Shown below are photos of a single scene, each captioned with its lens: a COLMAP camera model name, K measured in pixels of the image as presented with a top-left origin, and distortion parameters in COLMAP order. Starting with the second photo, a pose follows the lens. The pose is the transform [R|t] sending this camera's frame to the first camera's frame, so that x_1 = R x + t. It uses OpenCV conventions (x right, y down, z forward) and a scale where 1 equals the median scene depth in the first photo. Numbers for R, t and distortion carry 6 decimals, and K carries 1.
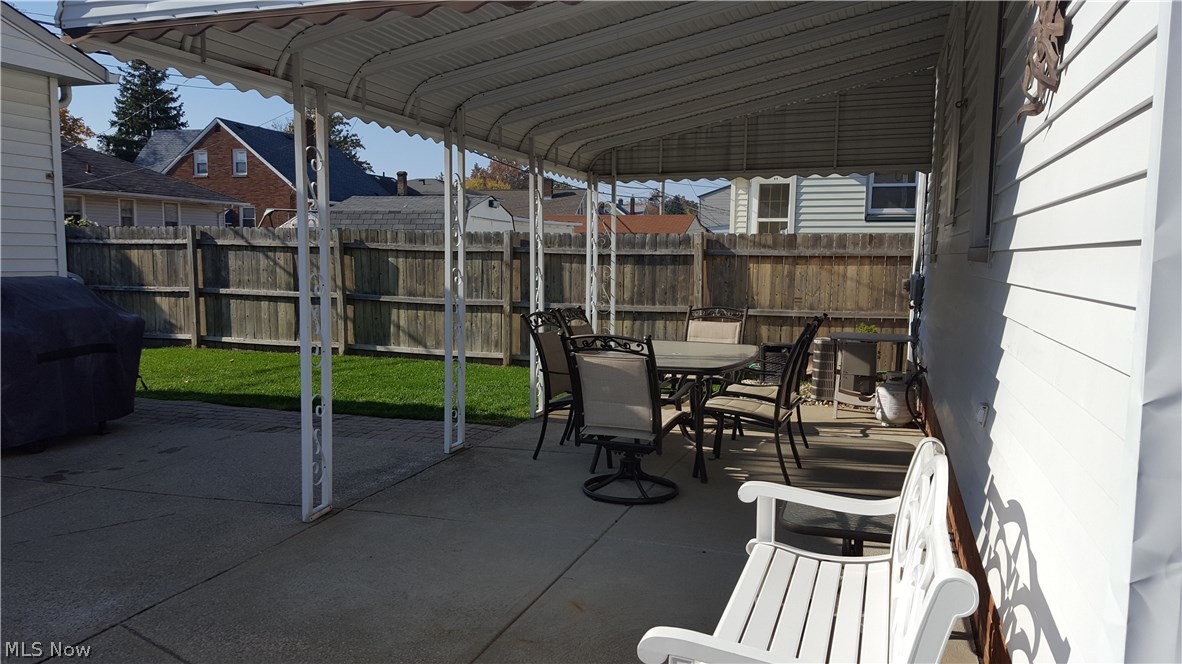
lens RADIAL K [[885.0, 0, 596.9], [0, 885.0, 331.3], [0, 0, 1]] dist [0.208025, -0.360345]
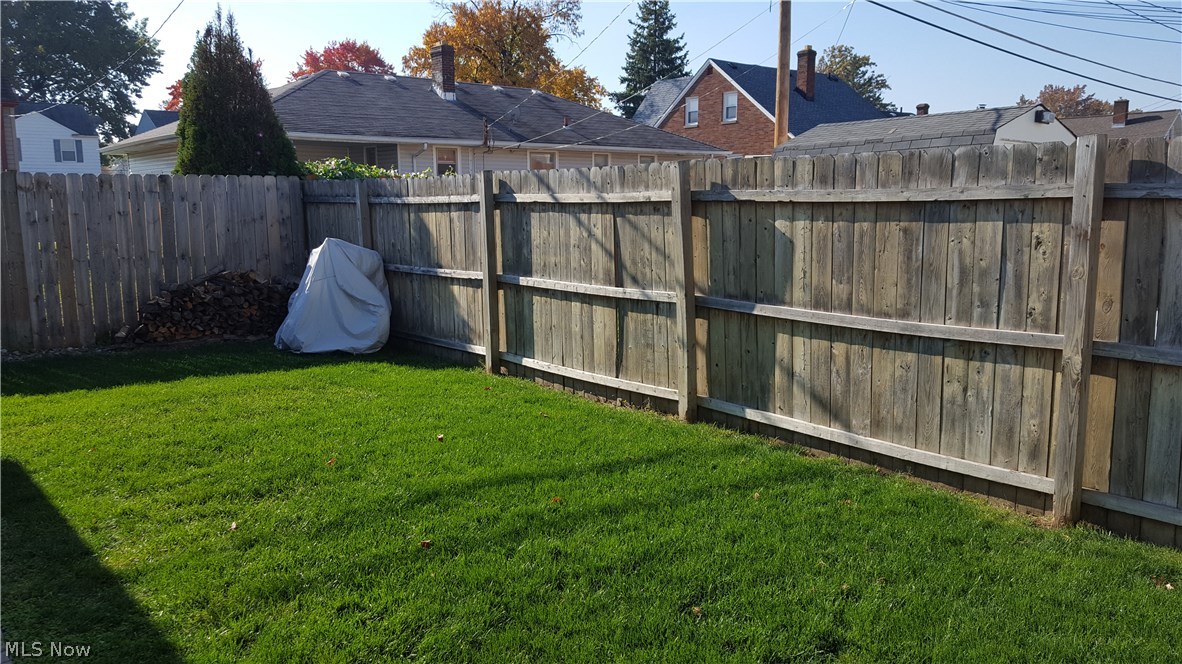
lens RADIAL K [[885.0, 0, 596.9], [0, 885.0, 331.3], [0, 0, 1]] dist [0.208025, -0.360345]
pose [[0.846370, 0.055896, -0.529654, -0.063668], [-0.027005, 0.997702, 0.062136, -0.049179], [0.531910, -0.038287, 0.845935, 0.536983]]
